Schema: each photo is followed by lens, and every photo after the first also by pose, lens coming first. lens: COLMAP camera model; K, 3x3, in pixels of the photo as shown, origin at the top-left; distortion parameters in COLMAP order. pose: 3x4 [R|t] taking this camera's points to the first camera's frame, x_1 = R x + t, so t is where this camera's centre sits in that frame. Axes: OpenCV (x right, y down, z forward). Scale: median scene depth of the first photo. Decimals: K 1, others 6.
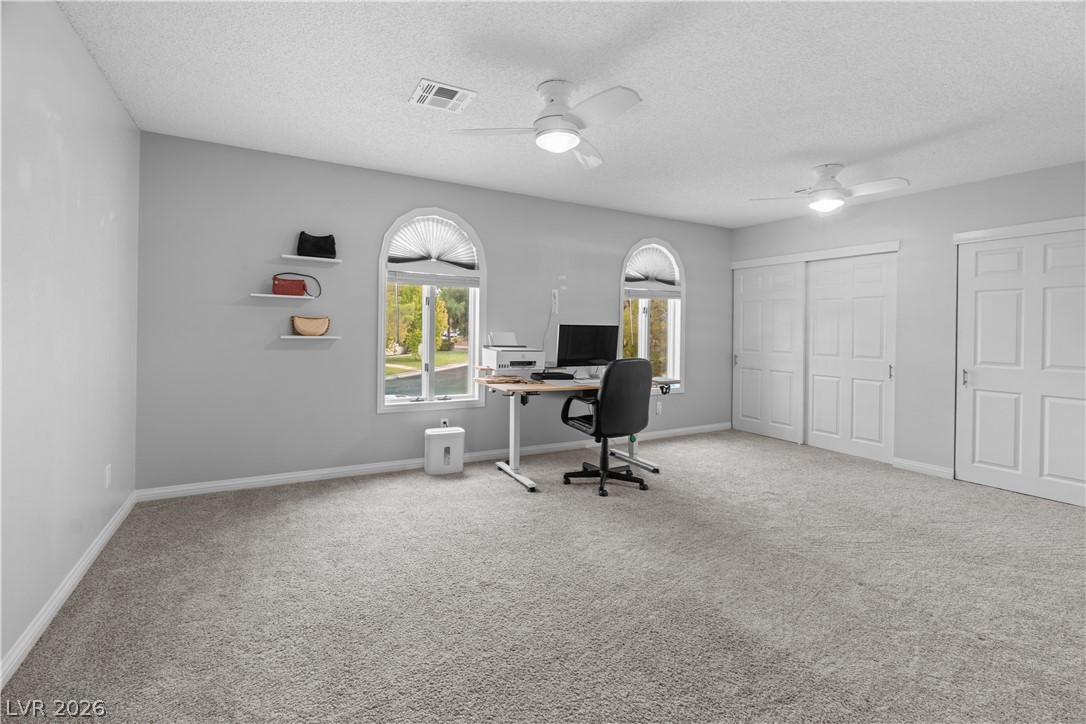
lens RADIAL K [[504.8, 0, 547.2], [0, 504.8, 334.9], [0, 0, 1]] dist [-0.003032, 0.000861]
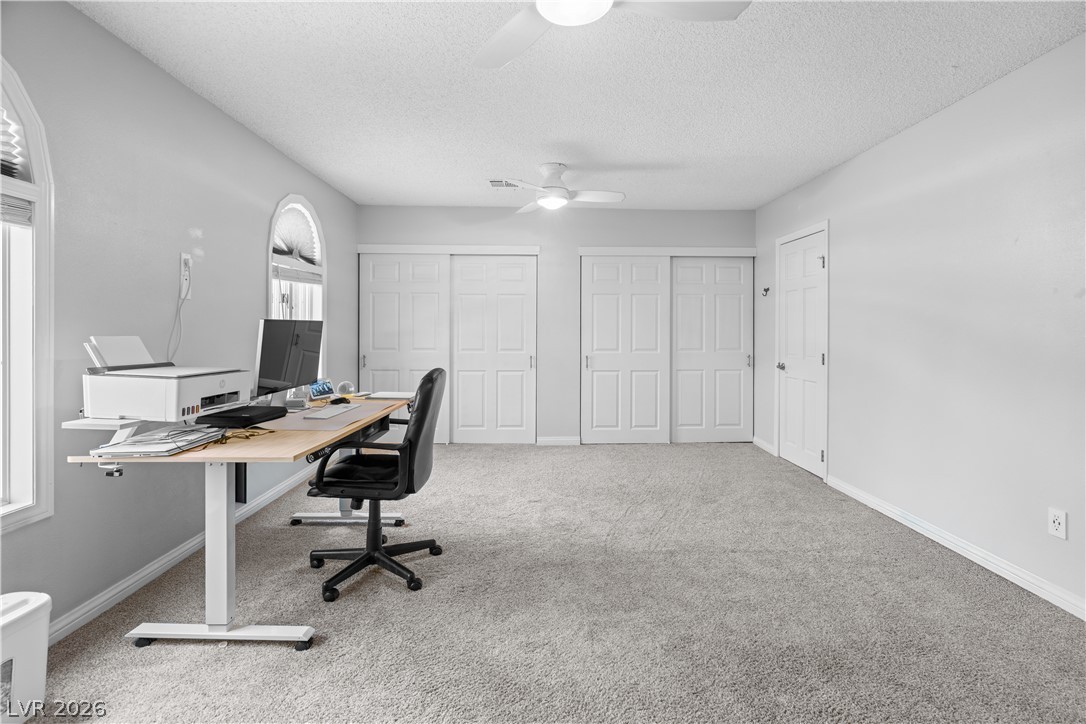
lens RADIAL K [[504.8, 0, 547.2], [0, 504.8, 334.9], [0, 0, 1]] dist [-0.003032, 0.000861]
pose [[0.473423, -0.024942, 0.880482, -0.311152], [0.015635, 0.999679, 0.019912, -0.009405], [-0.880696, 0.004340, 0.473662, 0.471656]]
